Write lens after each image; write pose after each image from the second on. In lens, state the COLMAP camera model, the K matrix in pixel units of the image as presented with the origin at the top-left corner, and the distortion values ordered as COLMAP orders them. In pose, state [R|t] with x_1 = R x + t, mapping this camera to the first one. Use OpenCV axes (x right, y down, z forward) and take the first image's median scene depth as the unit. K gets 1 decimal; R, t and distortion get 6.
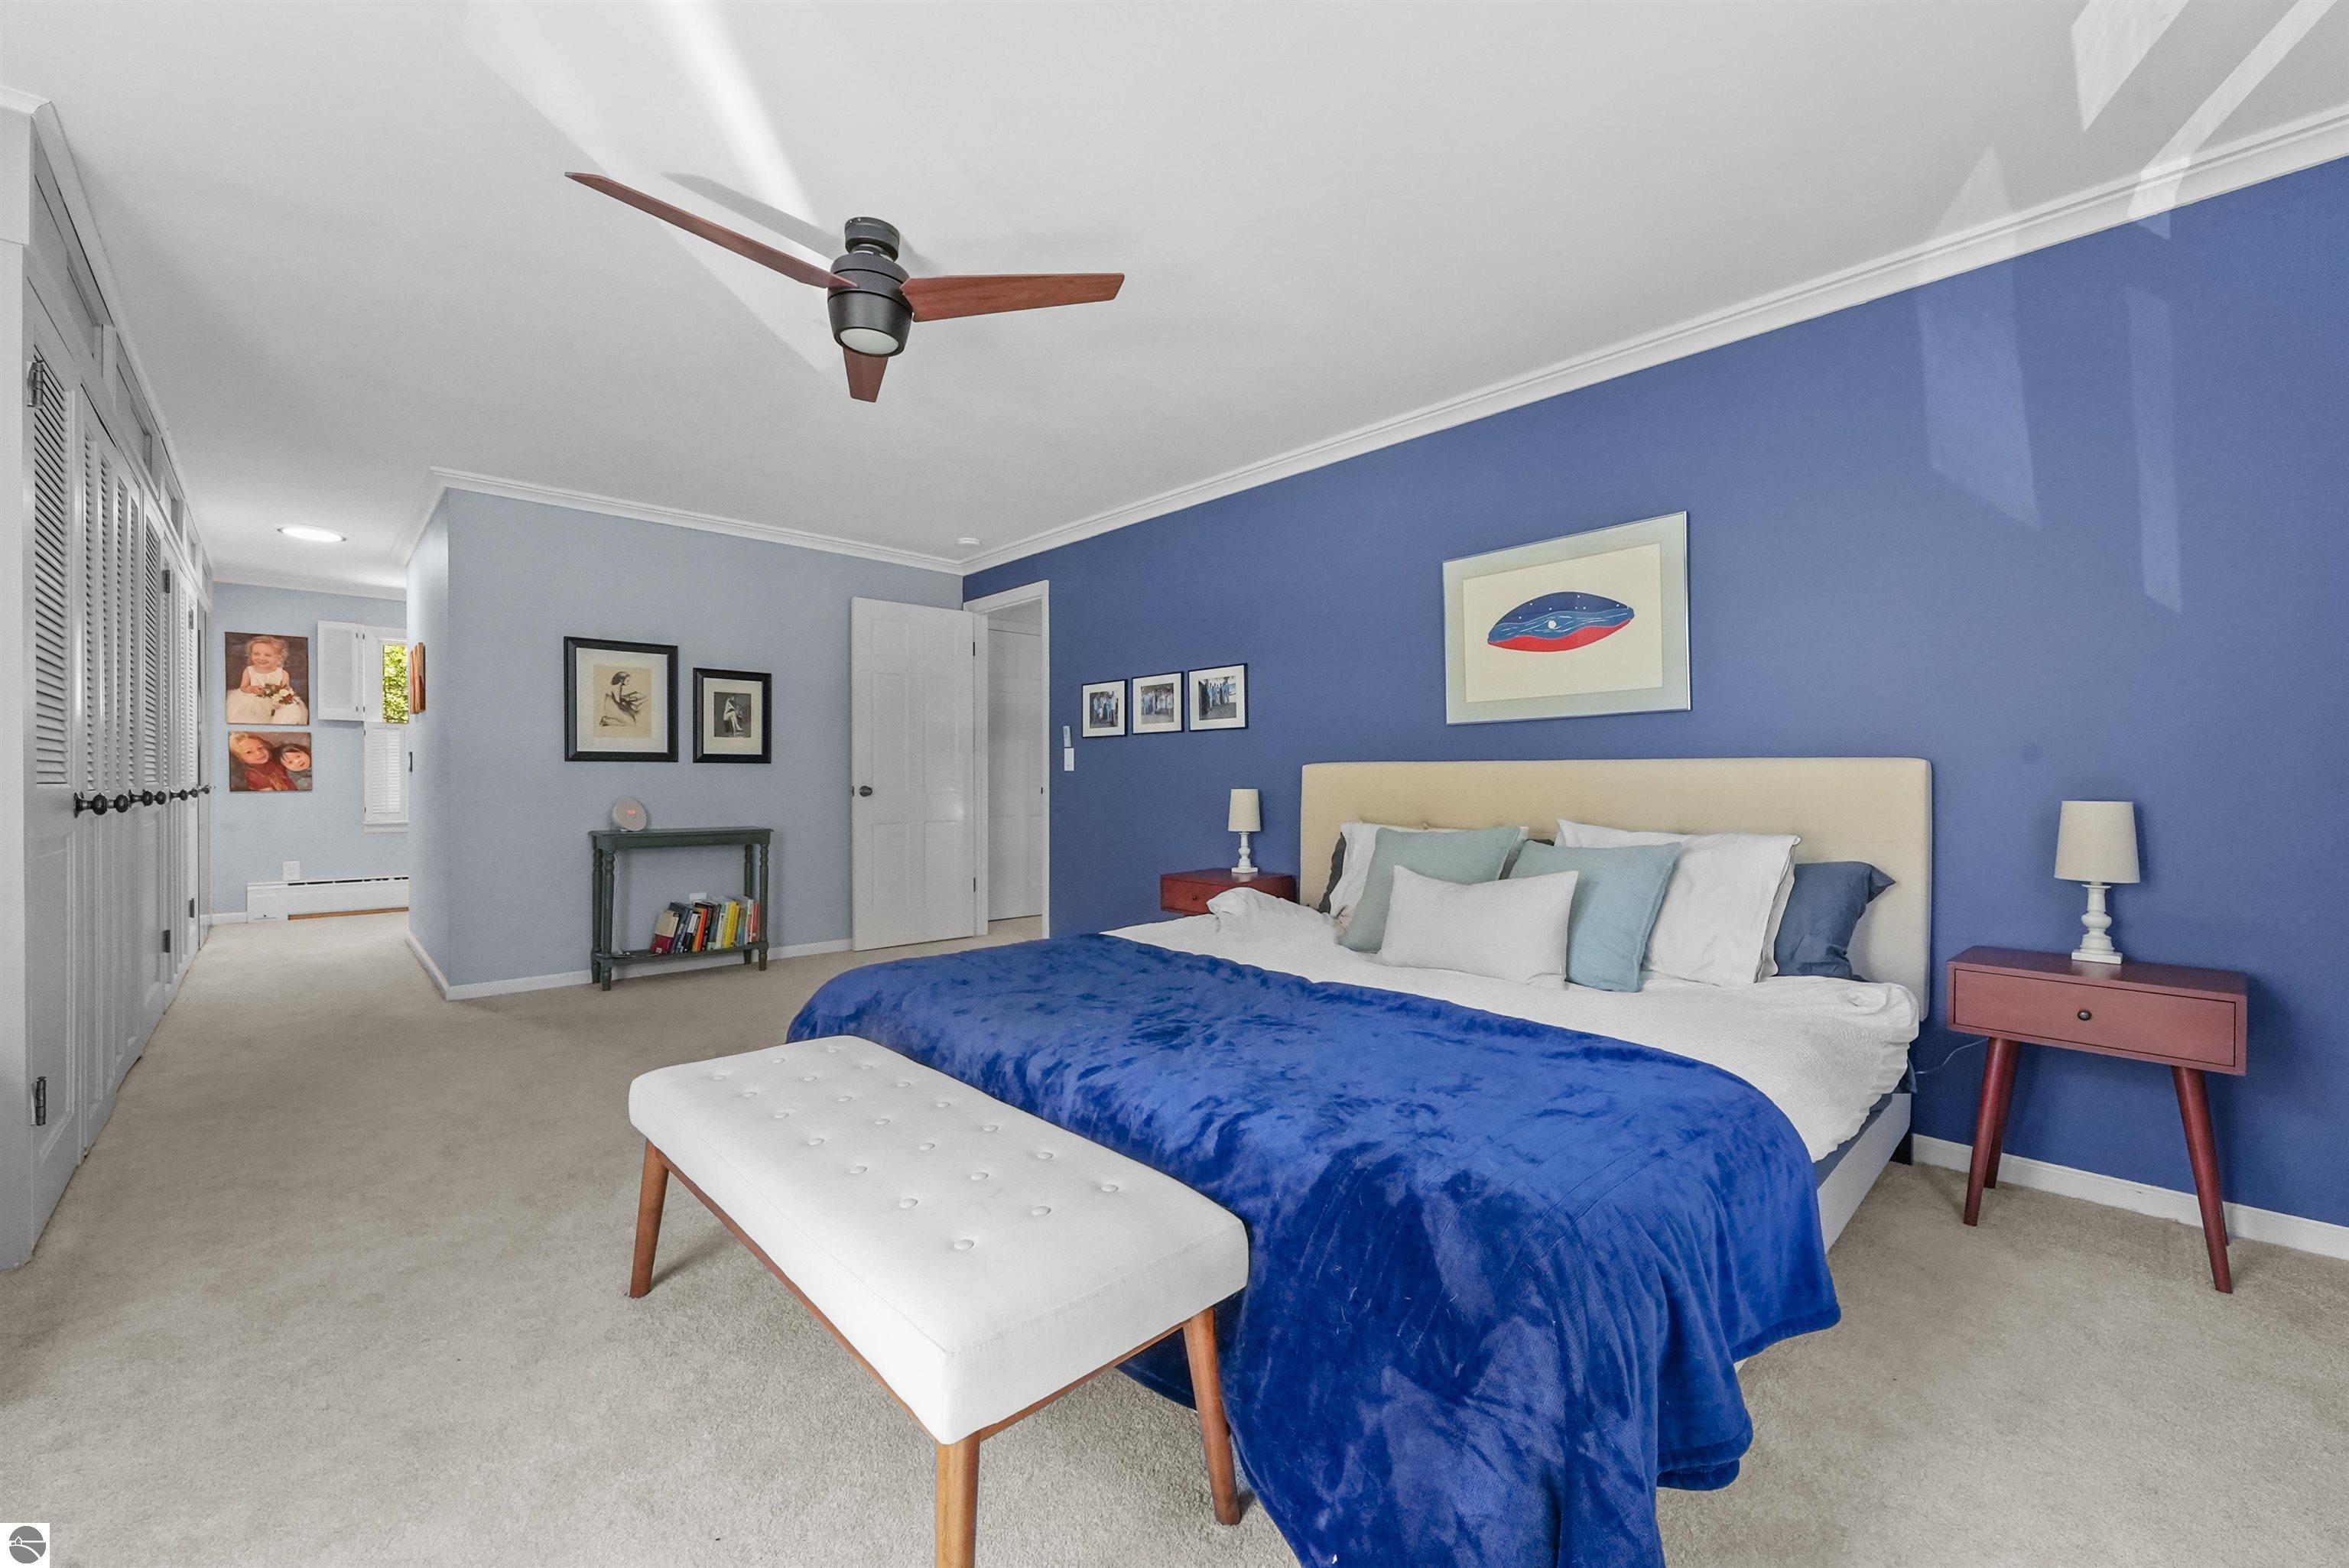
lens RADIAL K [[949.4, 0, 1173.4], [0, 949.4, 775.0], [0, 0, 1]] dist [0.000630, 0.000165]
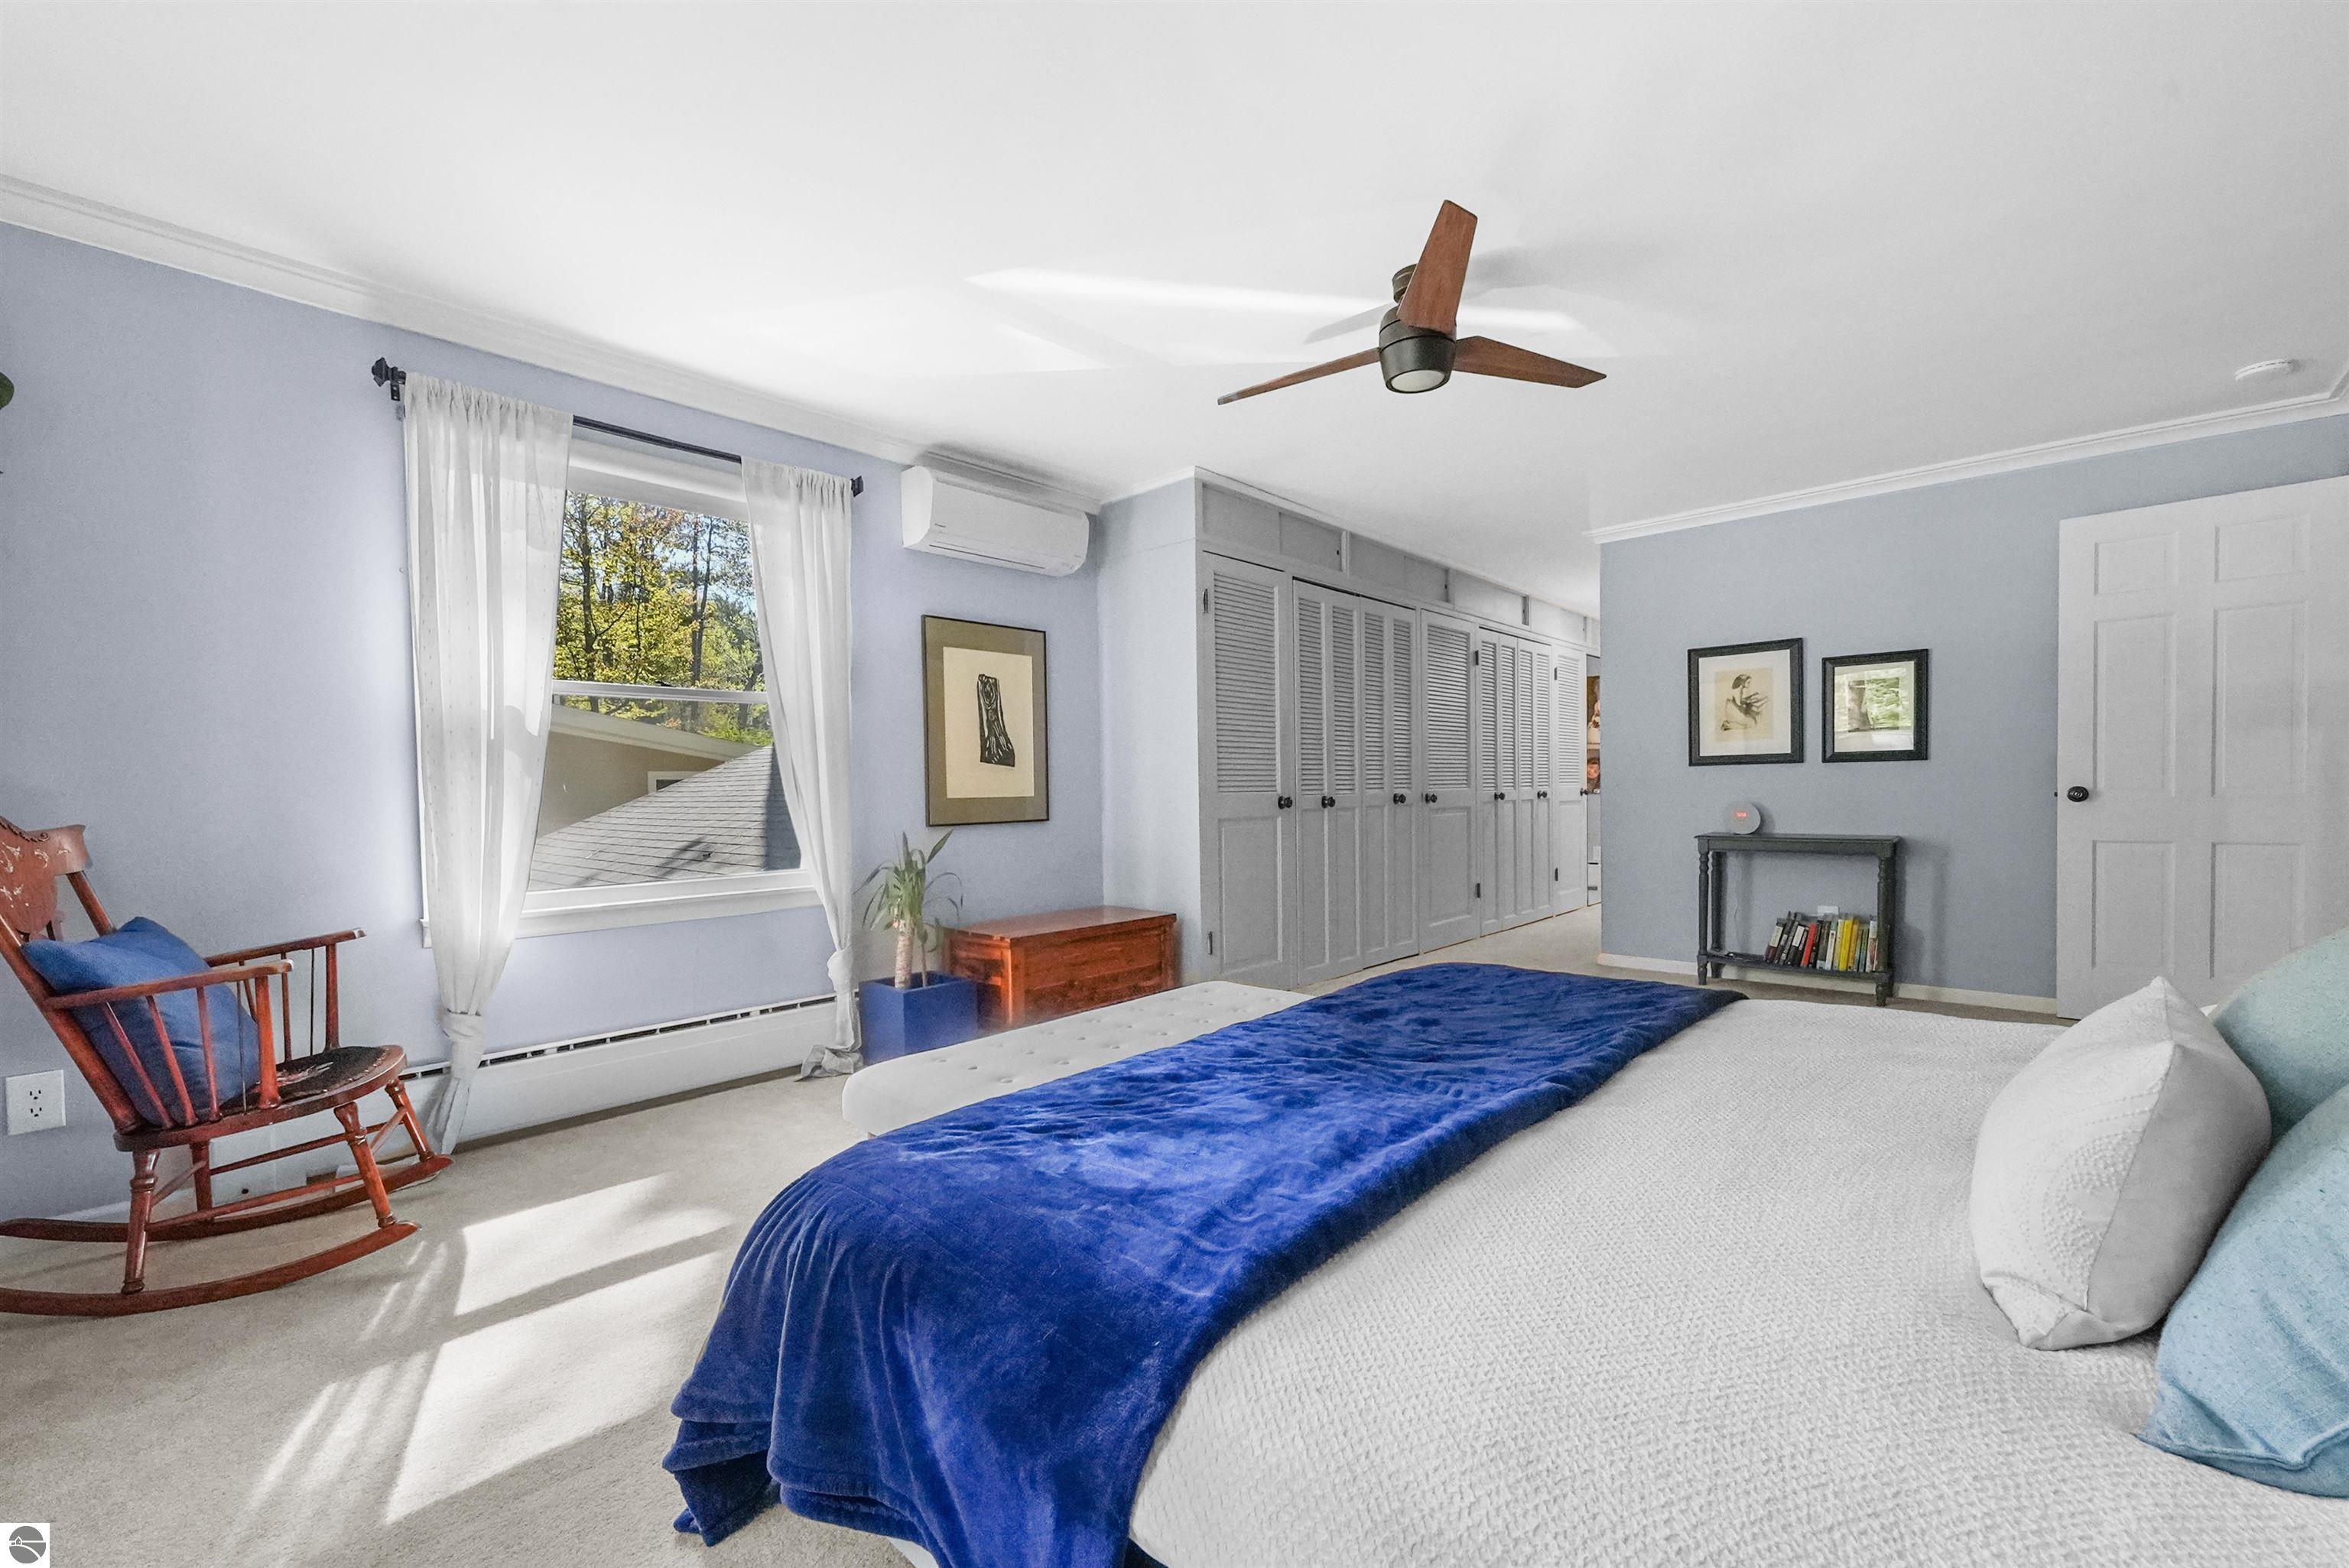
lens RADIAL K [[949.4, 0, 1174.5], [0, 949.4, 806.9], [0, 0, 1]] dist [0.000630, 0.000165]
pose [[0.078673, 0.014669, -0.996793, 0.360999], [0.017860, 0.999711, 0.016121, 0.003730], [0.996741, -0.019071, 0.078388, 0.313004]]
